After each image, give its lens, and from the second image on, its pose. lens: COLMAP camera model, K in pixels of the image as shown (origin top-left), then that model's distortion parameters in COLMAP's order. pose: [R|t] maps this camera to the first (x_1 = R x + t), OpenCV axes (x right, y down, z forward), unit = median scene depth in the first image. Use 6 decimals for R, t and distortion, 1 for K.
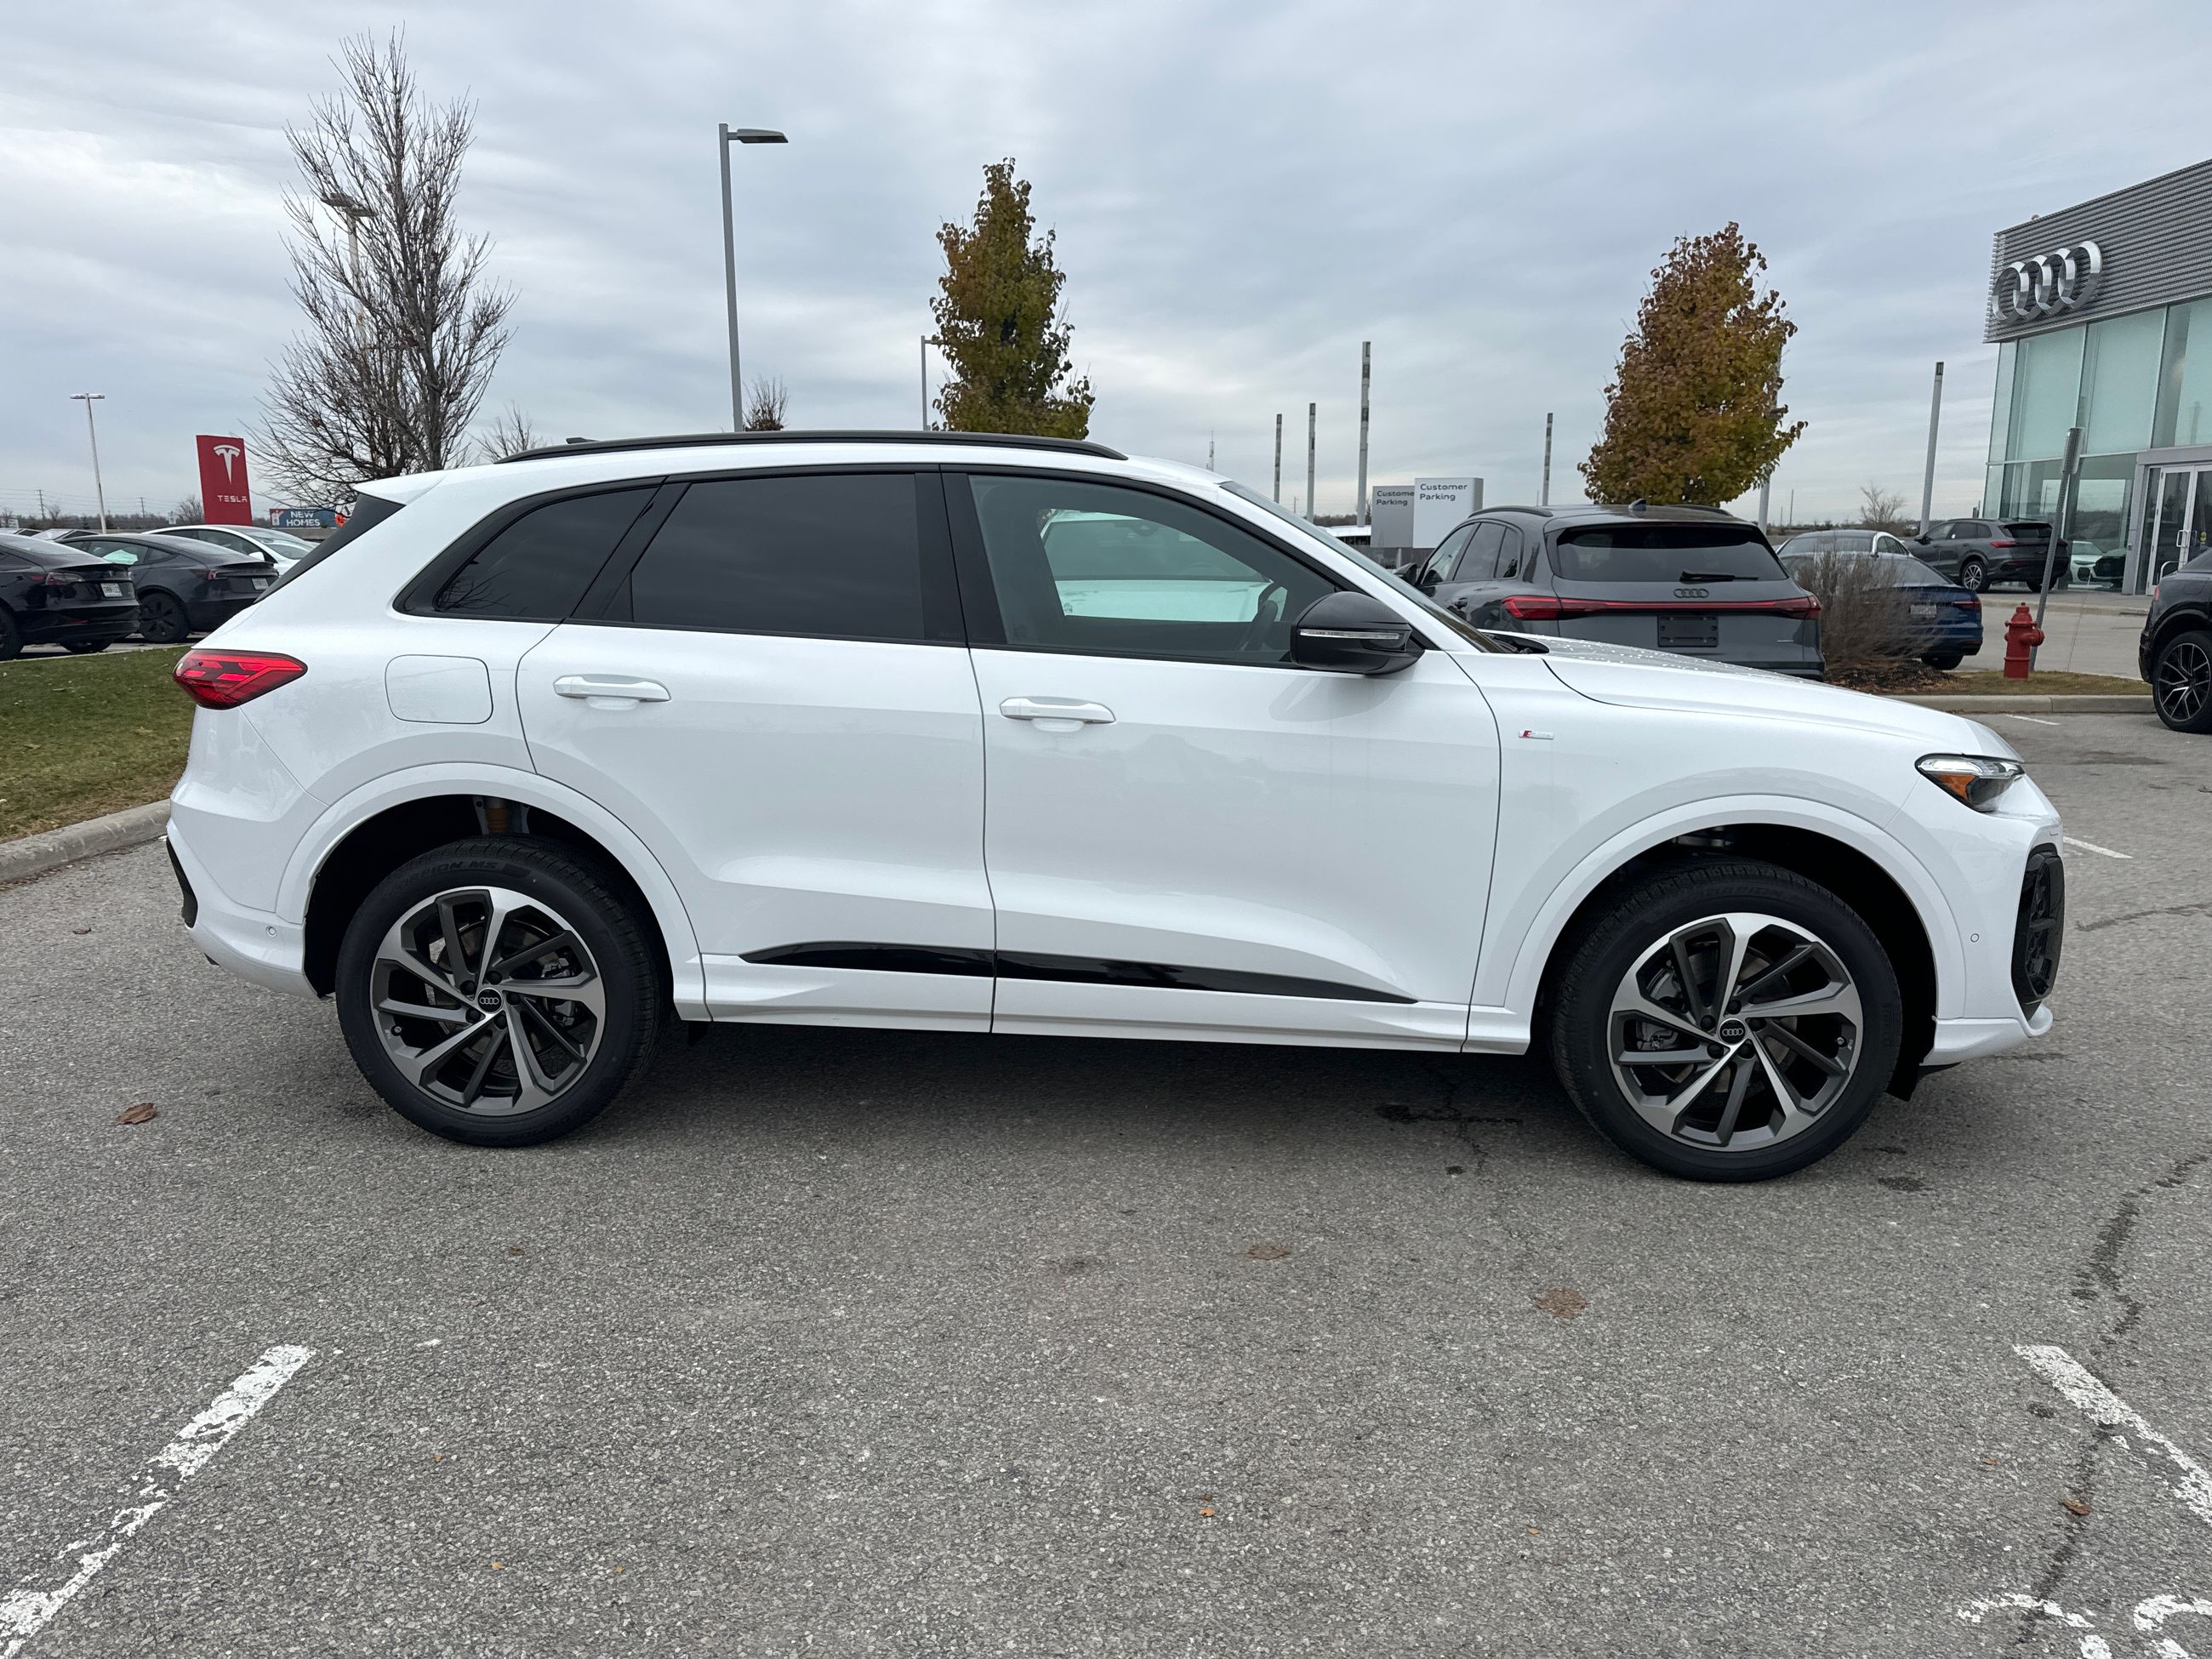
lens RADIAL K [[1558.8, 0, 1092.0], [0, 1558.8, 833.6], [0, 0, 1]] dist [0.036959, -0.040433]
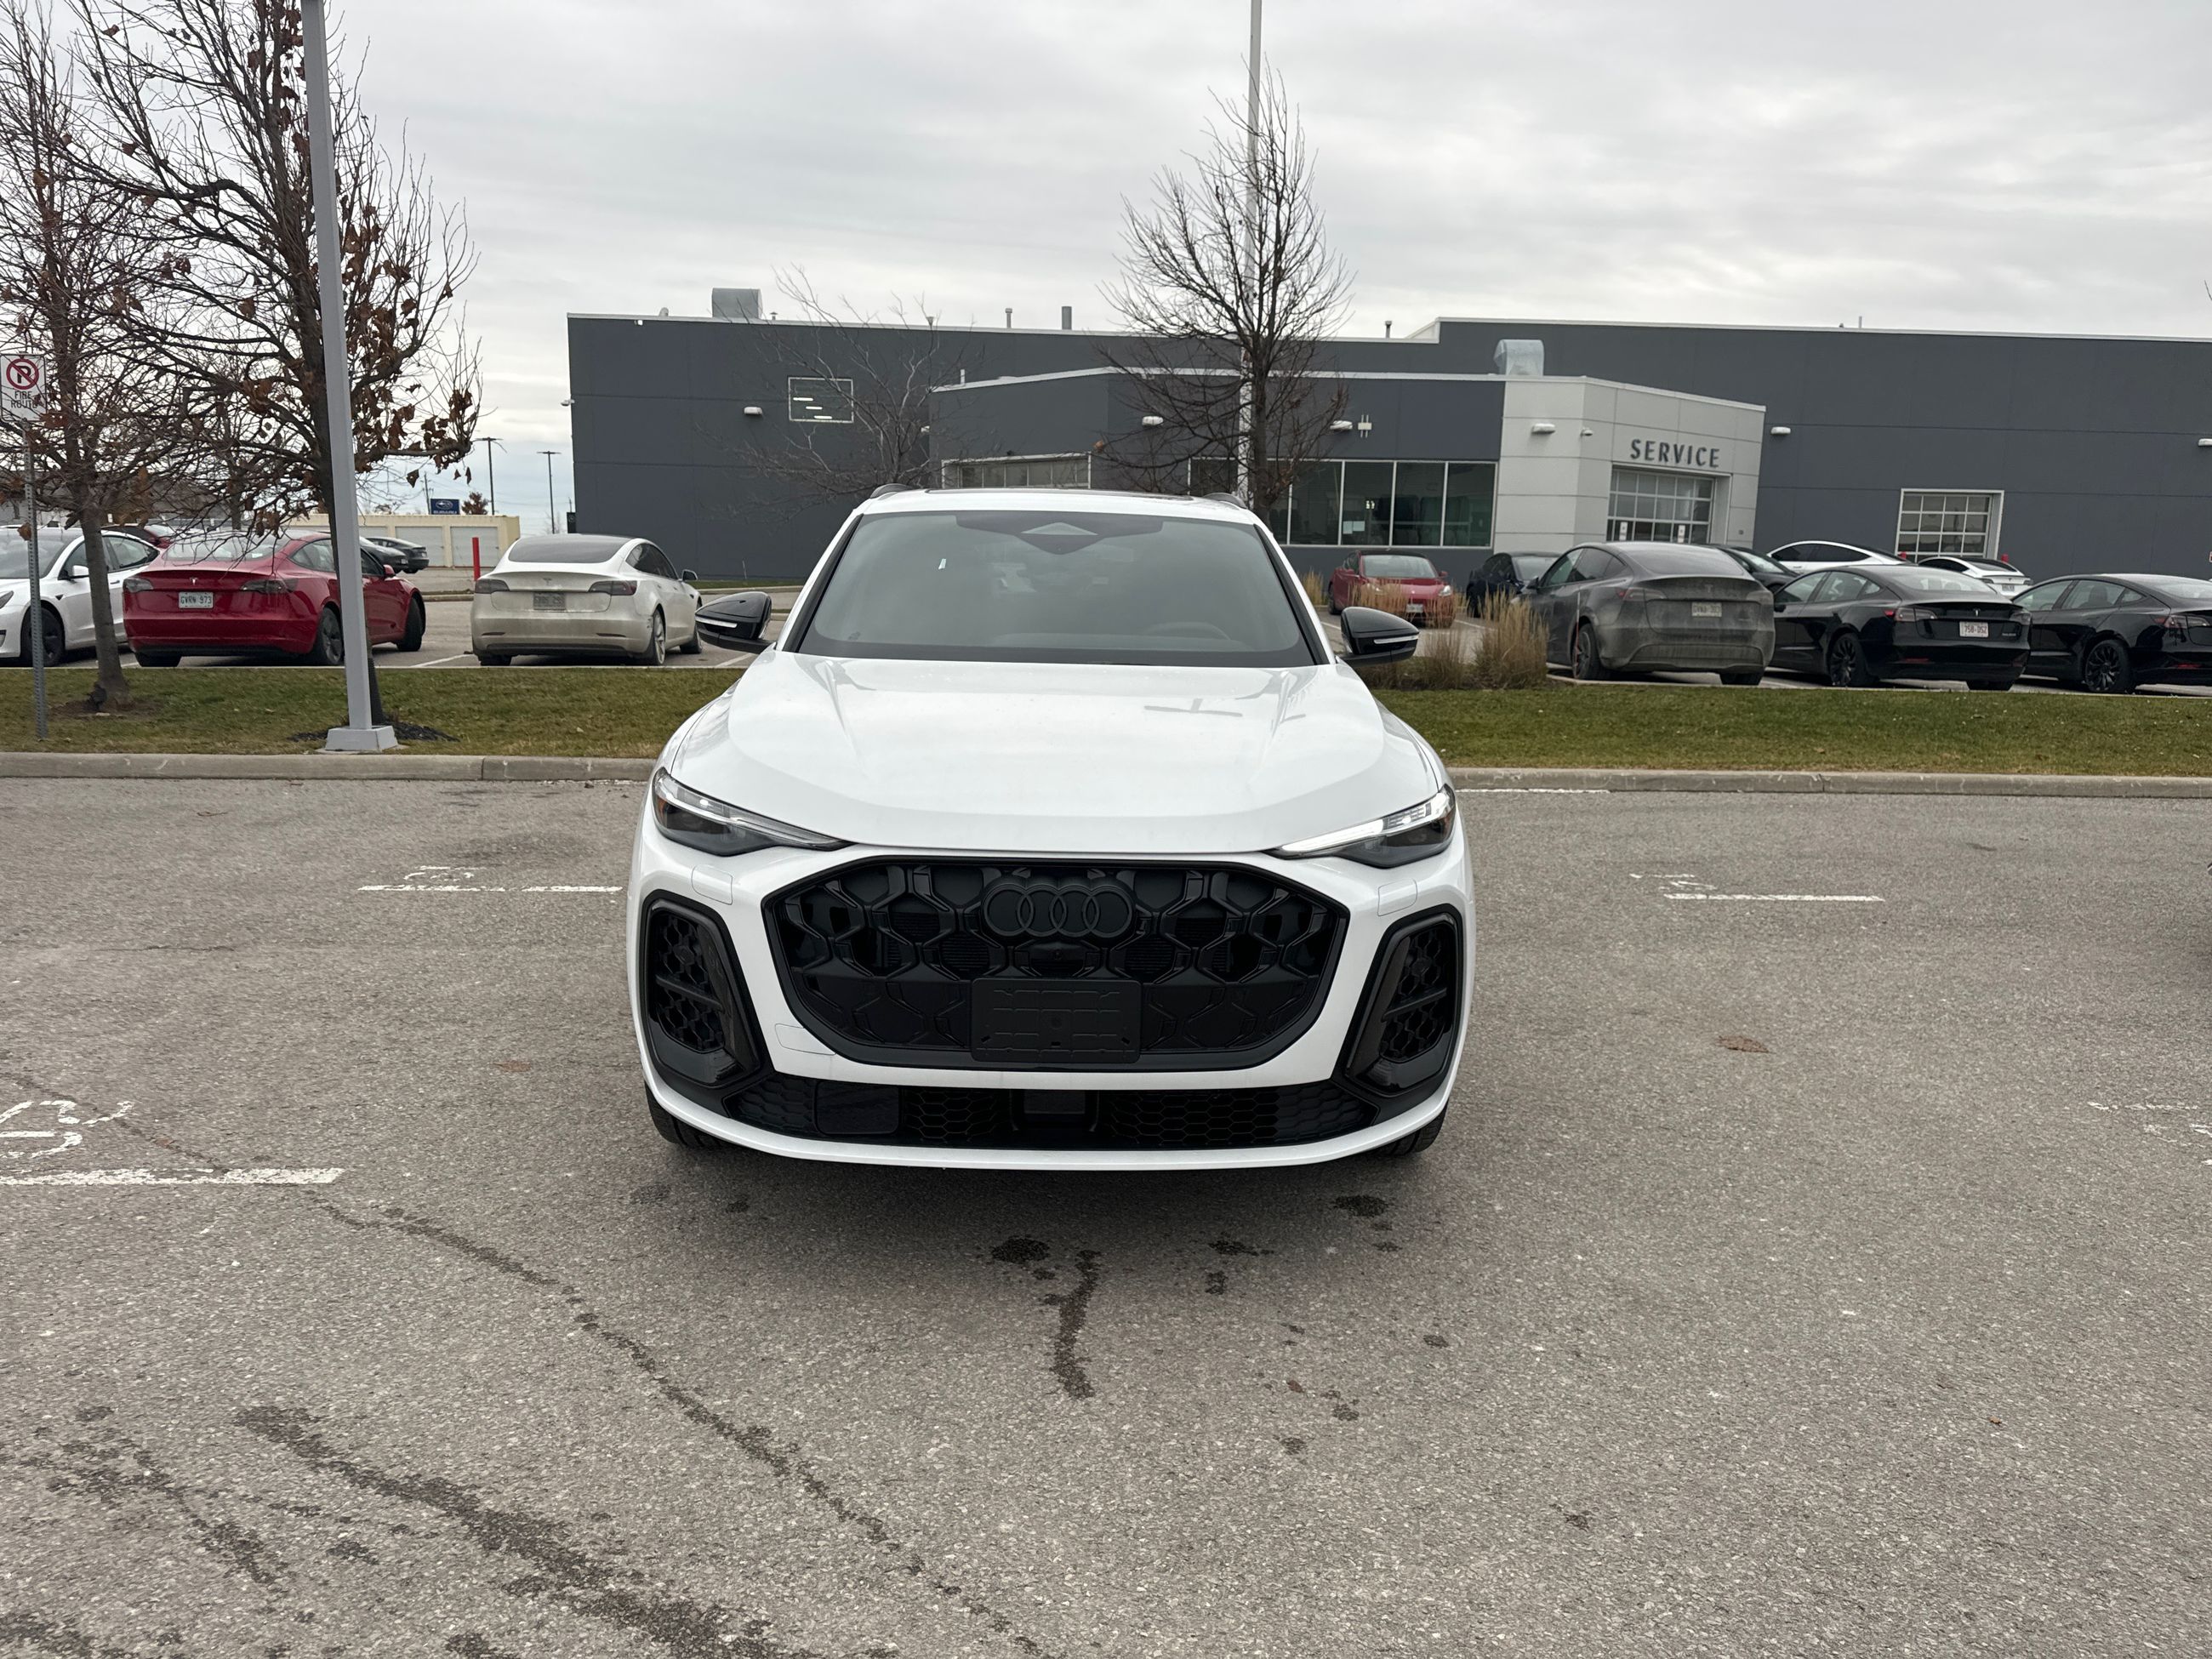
lens RADIAL K [[1558.8, 0, 1091.3], [0, 1558.8, 844.4], [0, 0, 1]] dist [0.036959, -0.040433]
pose [[0.080752, 0.177972, -0.980717, 1.460512], [-0.201658, 0.966499, 0.158787, -0.205439], [0.976121, 0.184947, 0.113936, 1.105512]]
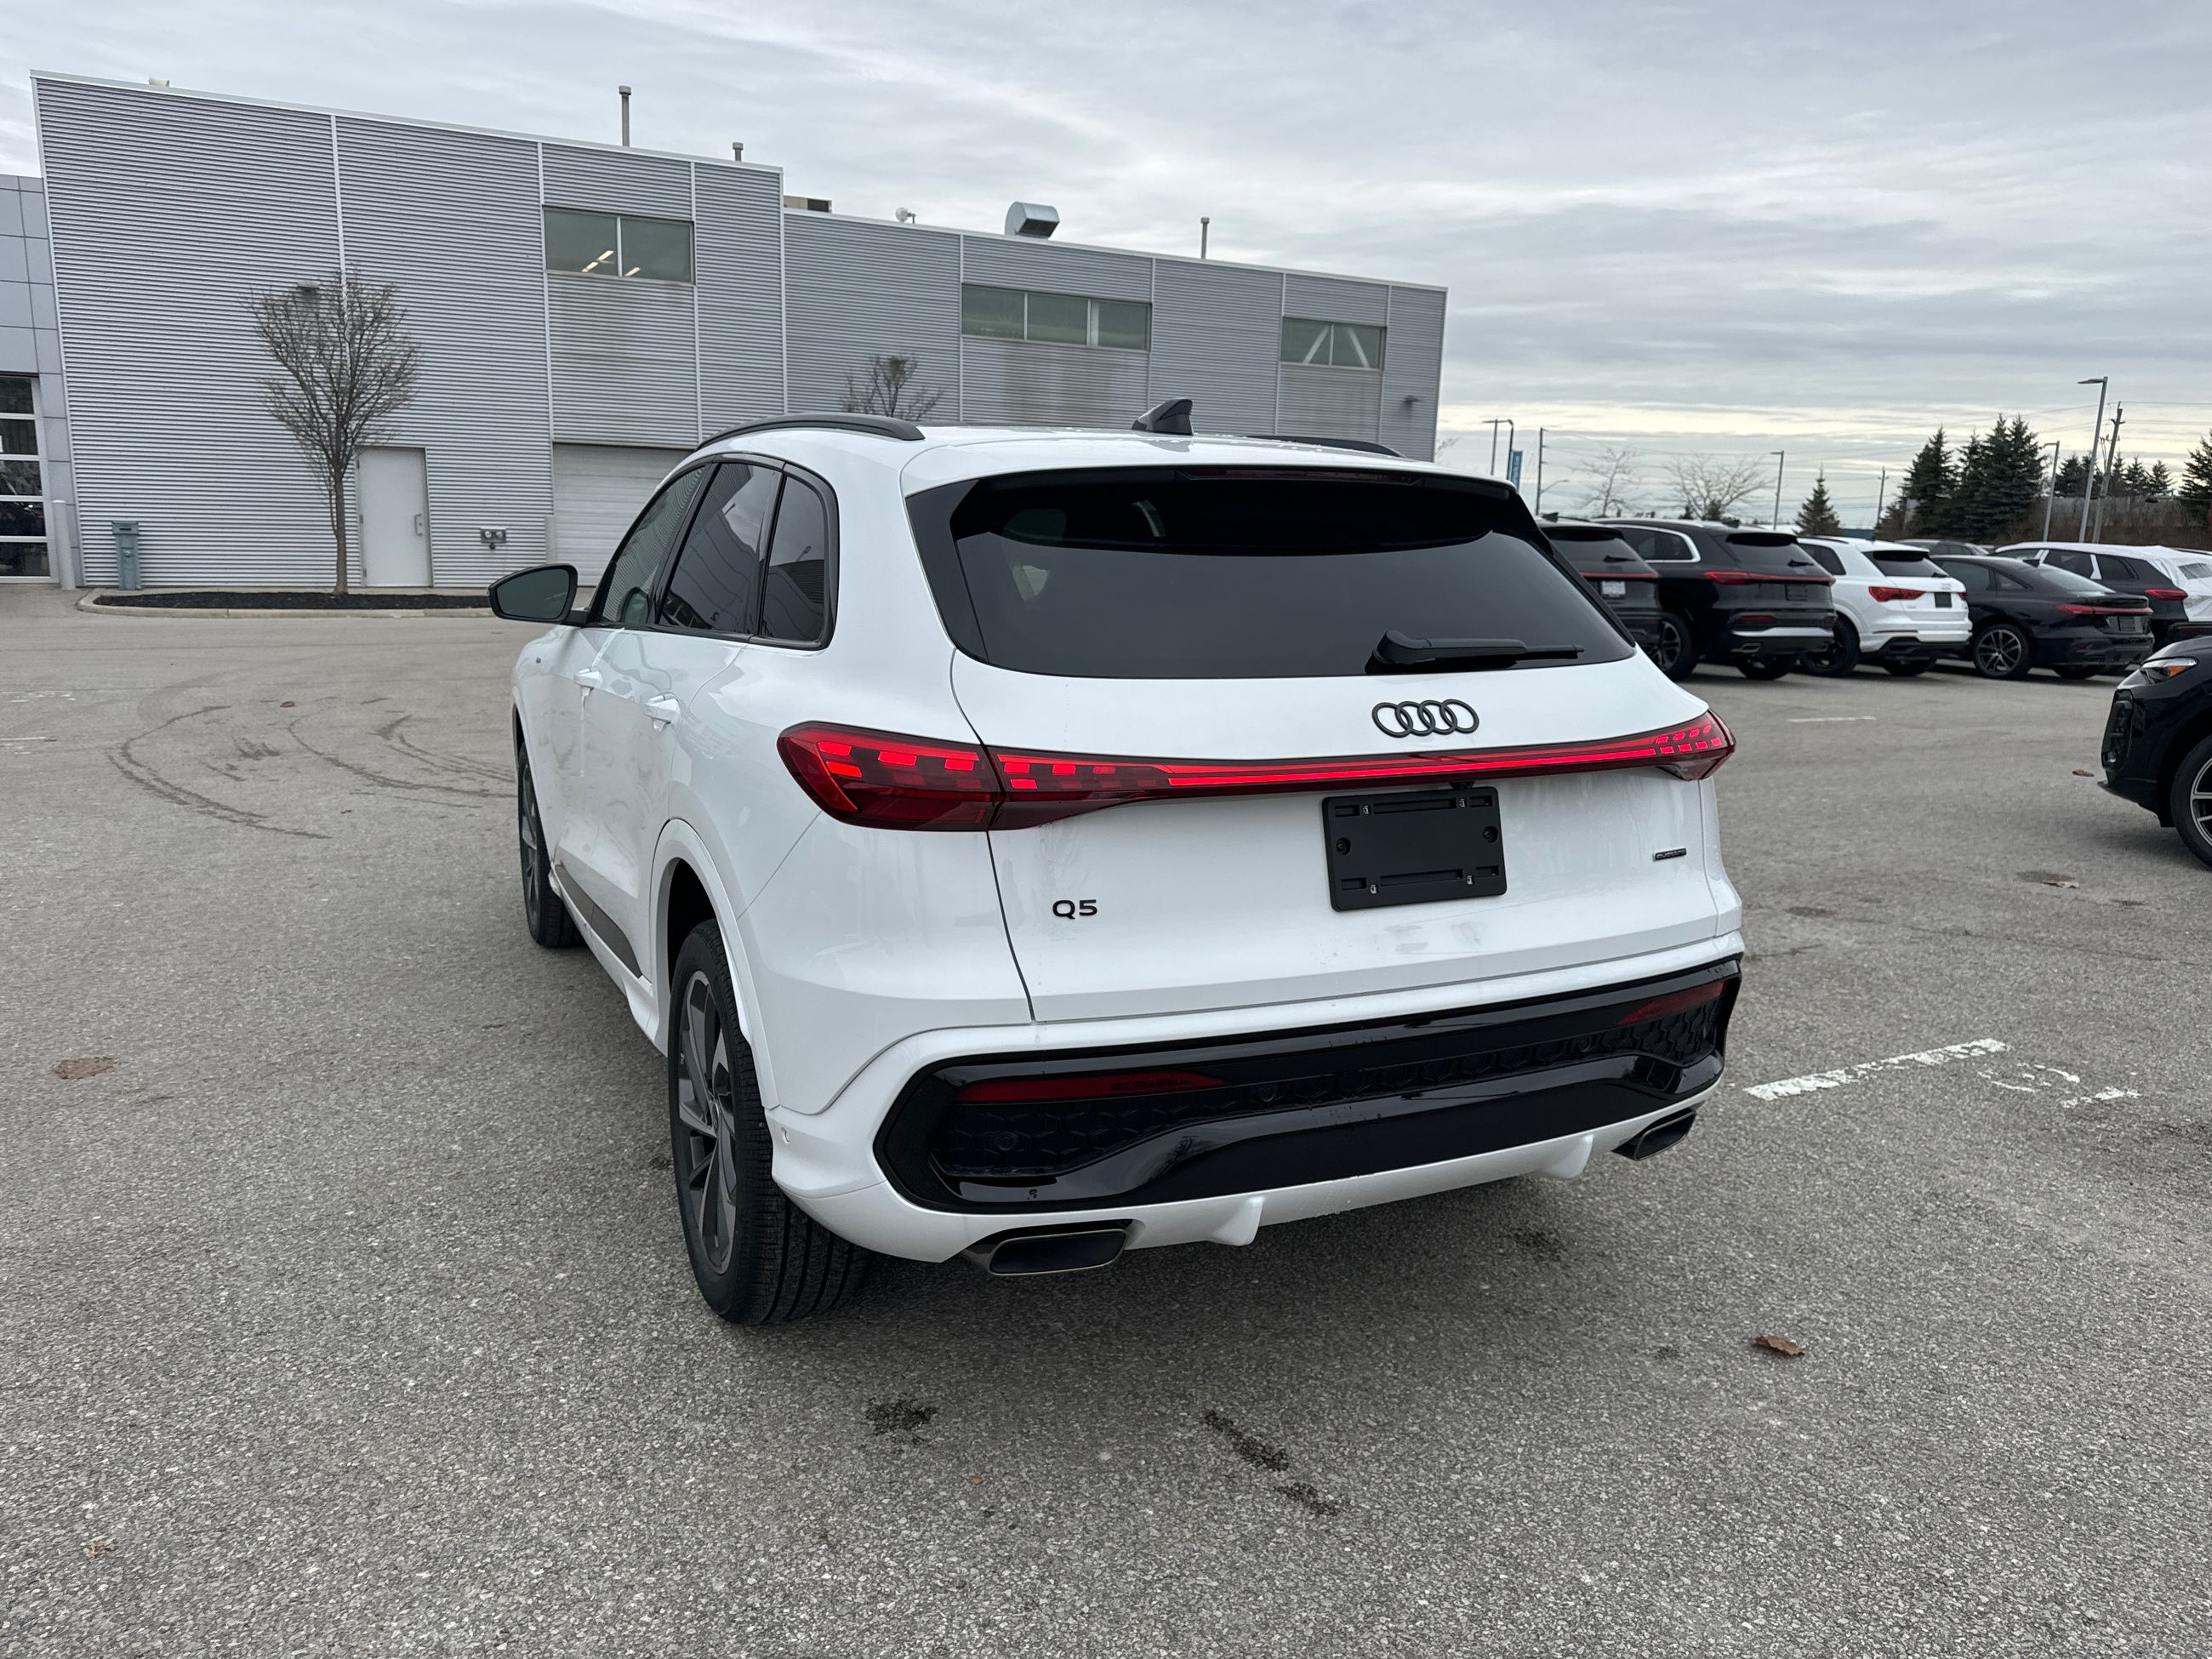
lens RADIAL K [[1558.8, 0, 1101.2], [0, 1558.8, 821.2], [0, 0, 1]] dist [0.036959, -0.040433]
pose [[-0.480480, -0.174401, 0.859490, -1.124258], [0.138626, 0.952604, 0.270791, -0.318866], [-0.865980, 0.249257, -0.433530, 1.649397]]
